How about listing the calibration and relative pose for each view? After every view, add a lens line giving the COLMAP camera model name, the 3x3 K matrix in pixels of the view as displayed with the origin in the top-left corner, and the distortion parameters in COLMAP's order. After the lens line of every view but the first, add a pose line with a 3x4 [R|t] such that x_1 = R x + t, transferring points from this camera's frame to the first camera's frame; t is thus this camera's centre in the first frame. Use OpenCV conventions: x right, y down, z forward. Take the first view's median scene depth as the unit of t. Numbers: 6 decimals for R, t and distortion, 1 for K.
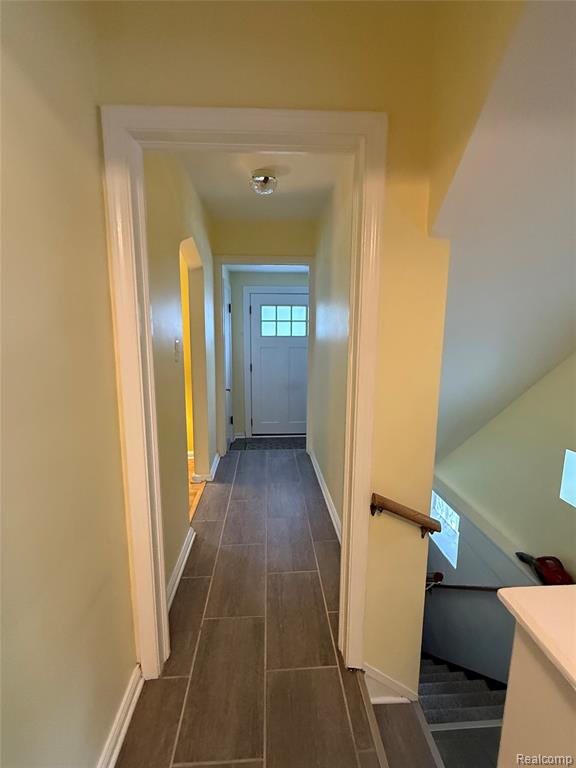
lens RADIAL K [[367.7, 0, 290.8], [0, 367.7, 384.4], [0, 0, 1]] dist [0.000557, -0.000965]
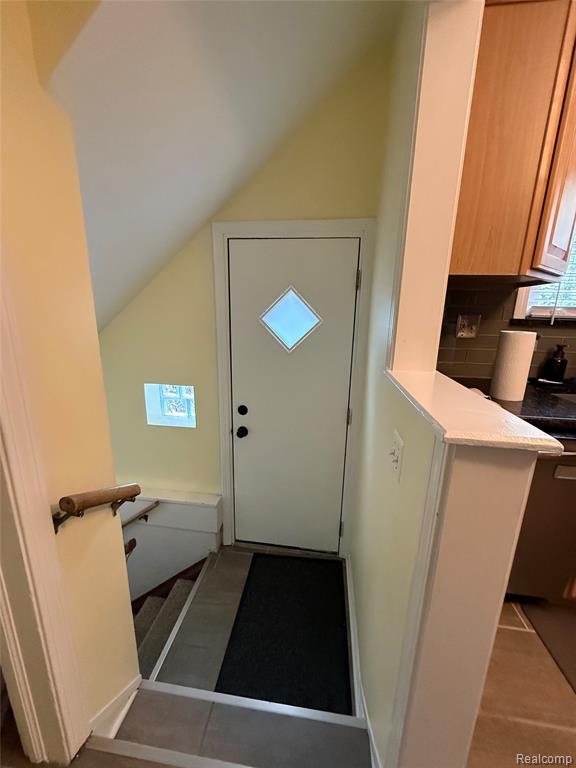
lens RADIAL K [[309.5, 0, 289.4], [0, 309.5, 382.0], [0, 0, 1]] dist [0.002449, 0.000122]
pose [[0.190715, -0.234598, 0.953201, -0.097934], [0.146232, 0.966979, 0.208731, 0.023411], [-0.970693, 0.099581, 0.218723, 0.266036]]
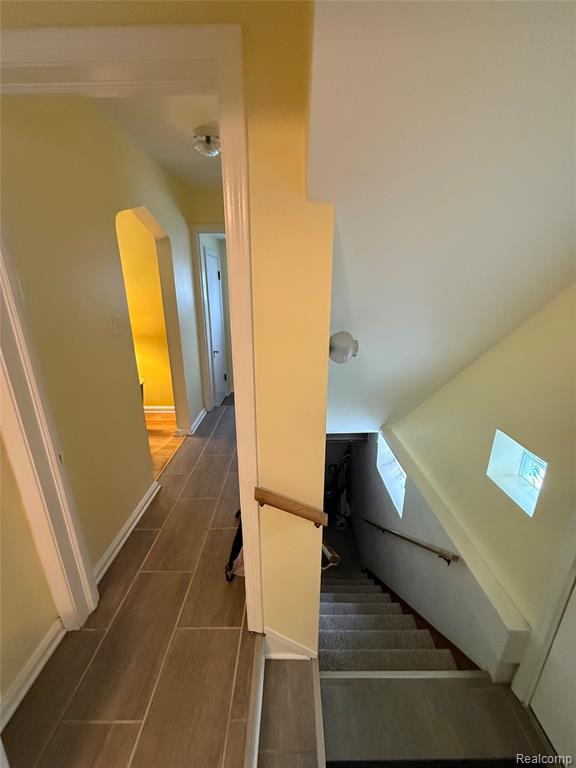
lens RADIAL K [[309.5, 0, 287.0], [0, 309.5, 384.2], [0, 0, 1]] dist [0.002449, 0.000122]
pose [[0.997888, 0.013767, -0.063486, 0.201687], [-0.004297, 0.989134, 0.146953, -0.052509], [0.064819, -0.146370, 0.987104, 0.136327]]
